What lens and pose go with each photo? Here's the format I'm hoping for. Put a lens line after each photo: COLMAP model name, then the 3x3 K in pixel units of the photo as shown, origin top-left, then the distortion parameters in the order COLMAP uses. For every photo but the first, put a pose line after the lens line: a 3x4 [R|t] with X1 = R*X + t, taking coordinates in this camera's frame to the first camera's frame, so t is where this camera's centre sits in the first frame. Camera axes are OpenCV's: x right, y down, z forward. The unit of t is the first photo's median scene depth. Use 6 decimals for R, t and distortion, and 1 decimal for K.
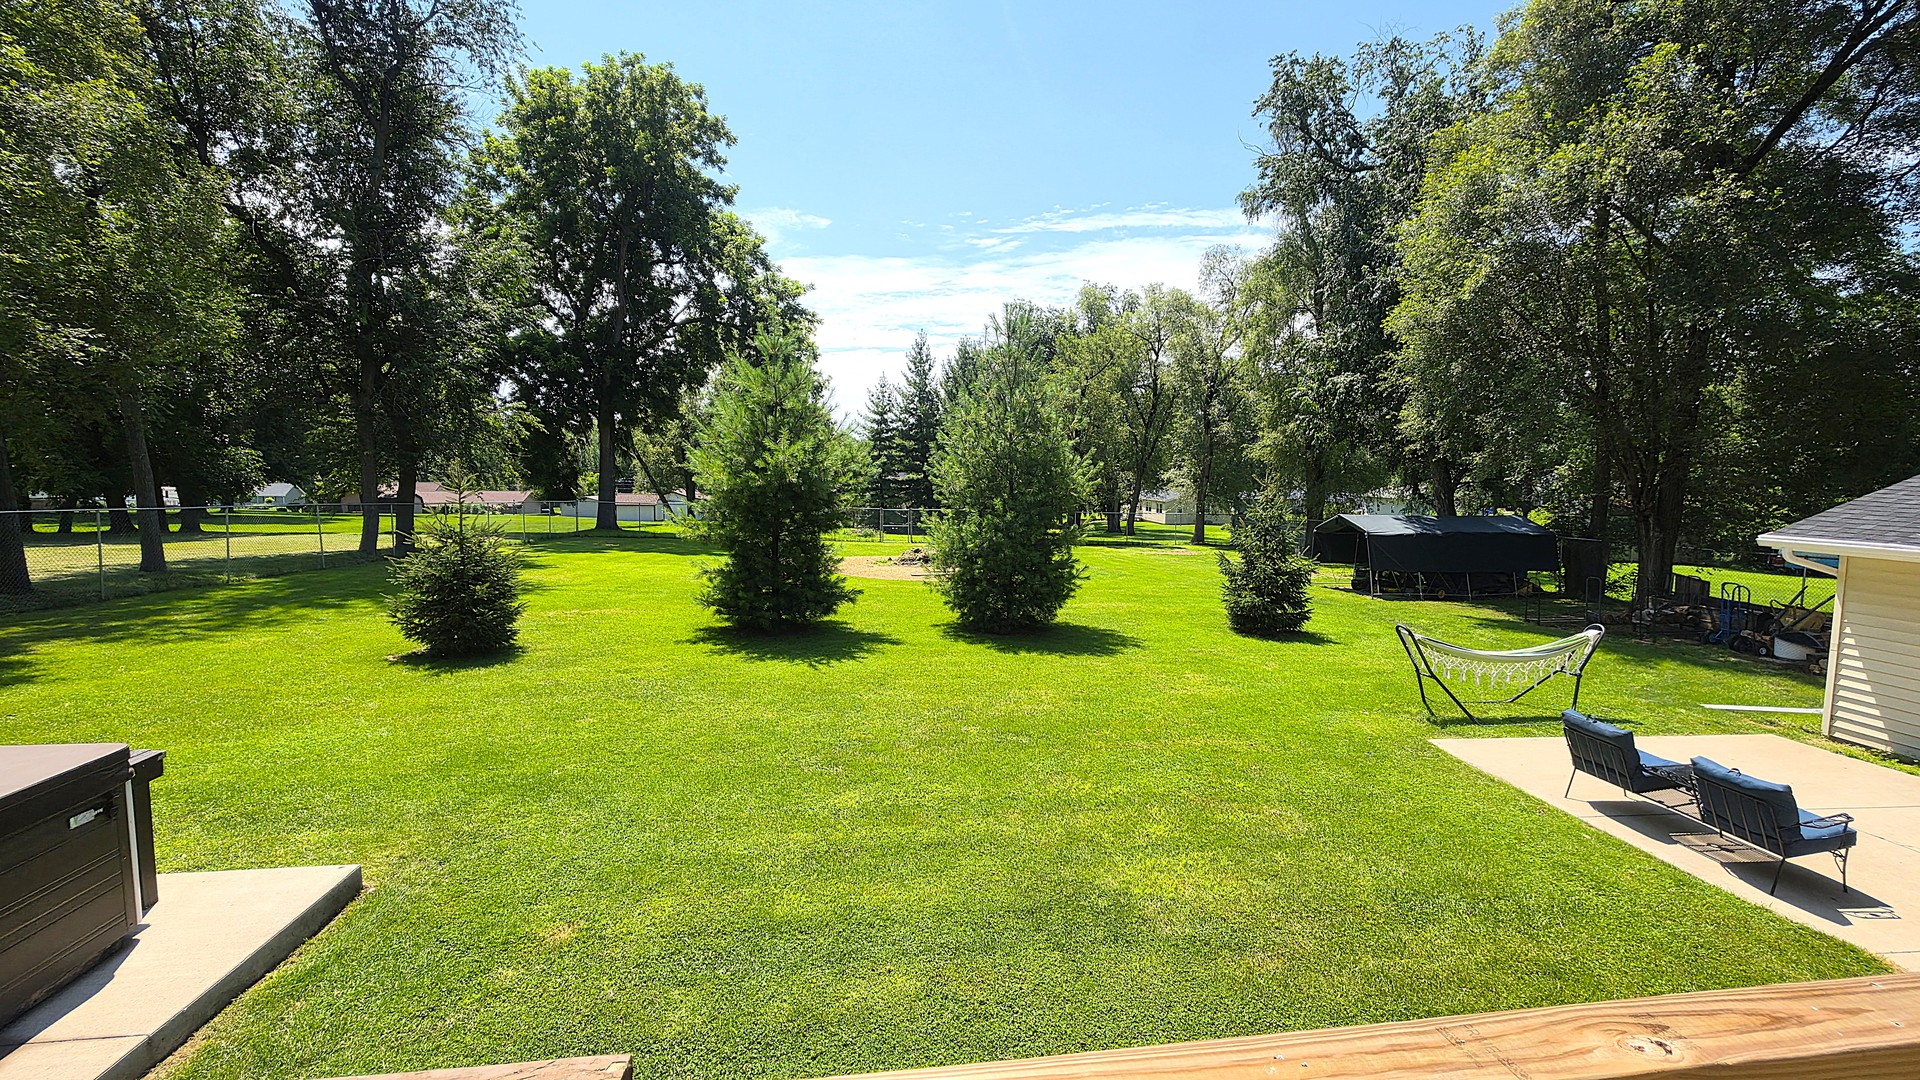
lens RADIAL K [[790.0, 0, 950.0], [0, 790.0, 523.4], [0, 0, 1]] dist [-0.000023, -0.000254]
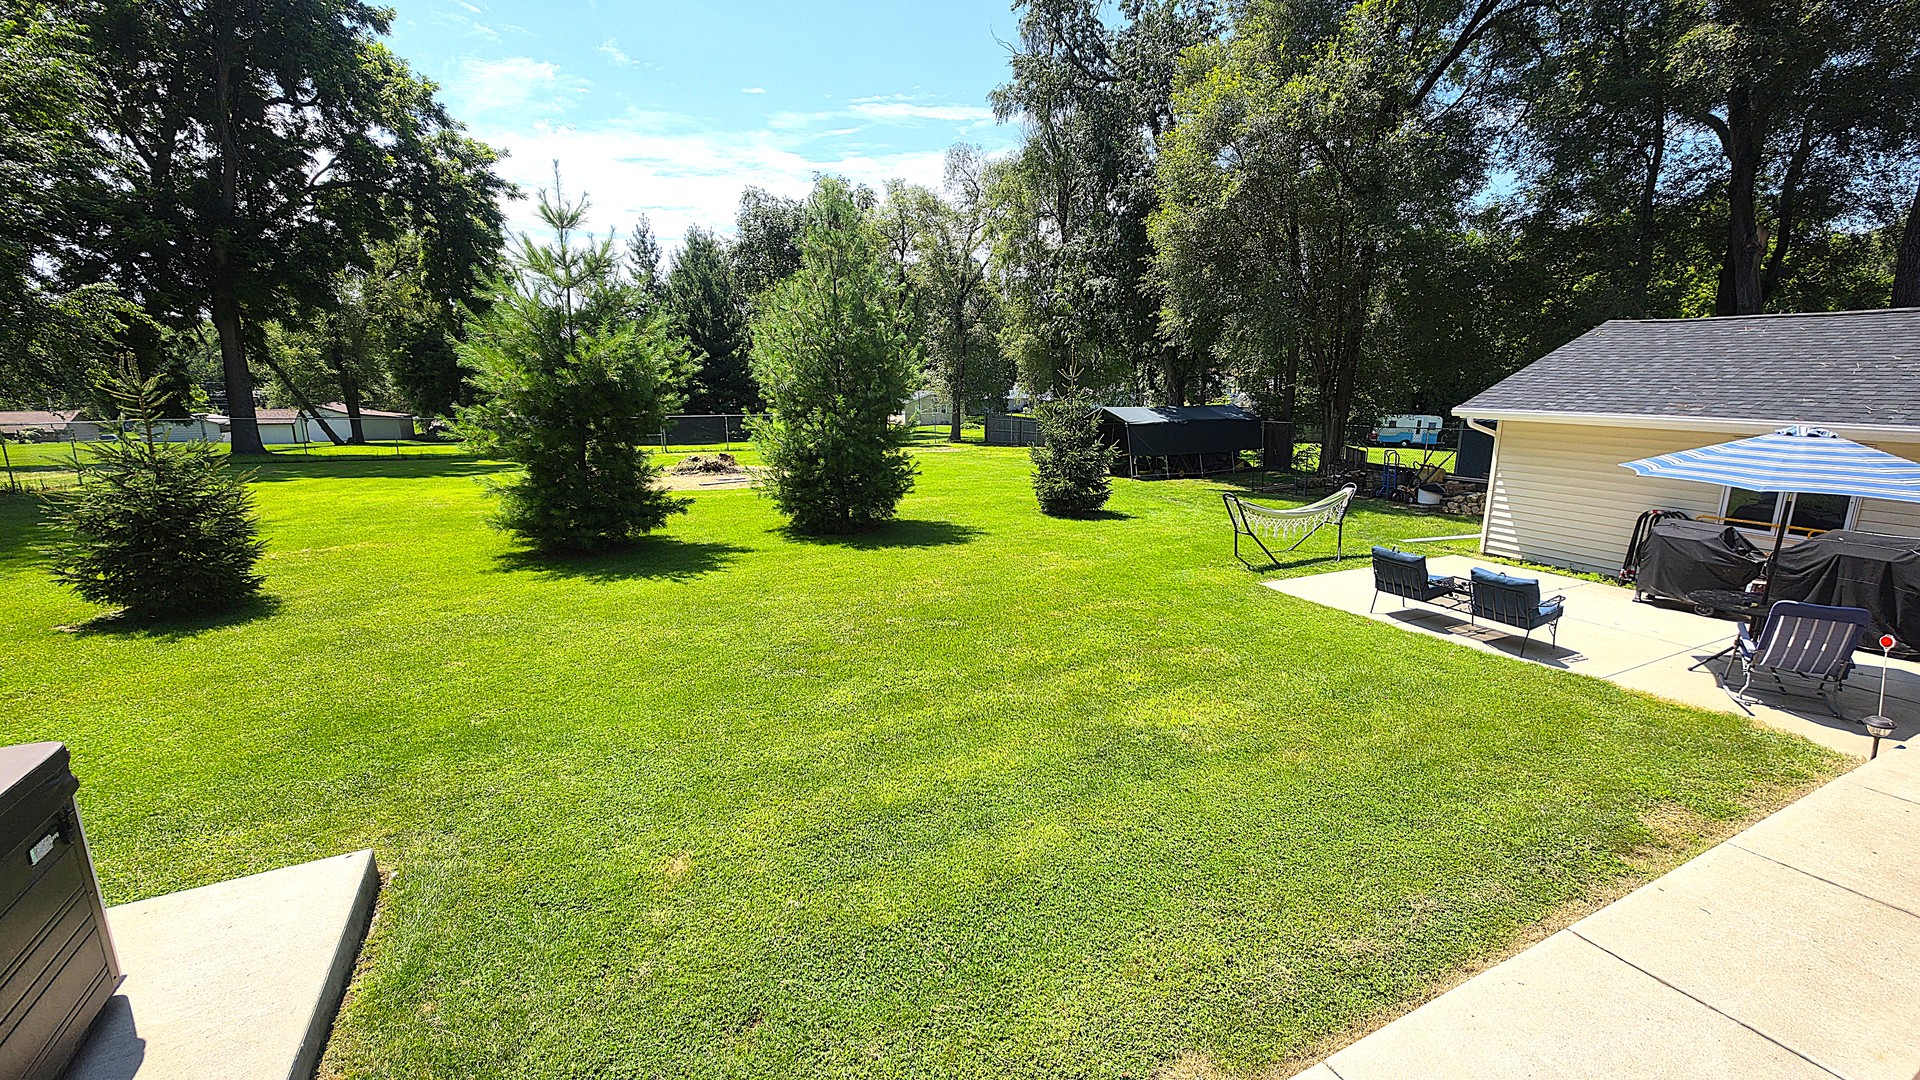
lens RADIAL K [[790.0, 0, 957.8], [0, 790.0, 530.3], [0, 0, 1]] dist [-0.000023, -0.000254]
pose [[0.934676, -0.079456, 0.346509, -0.139851], [0.035208, 0.990600, 0.132179, 0.009000], [-0.353754, -0.111345, 0.928688, 0.026610]]
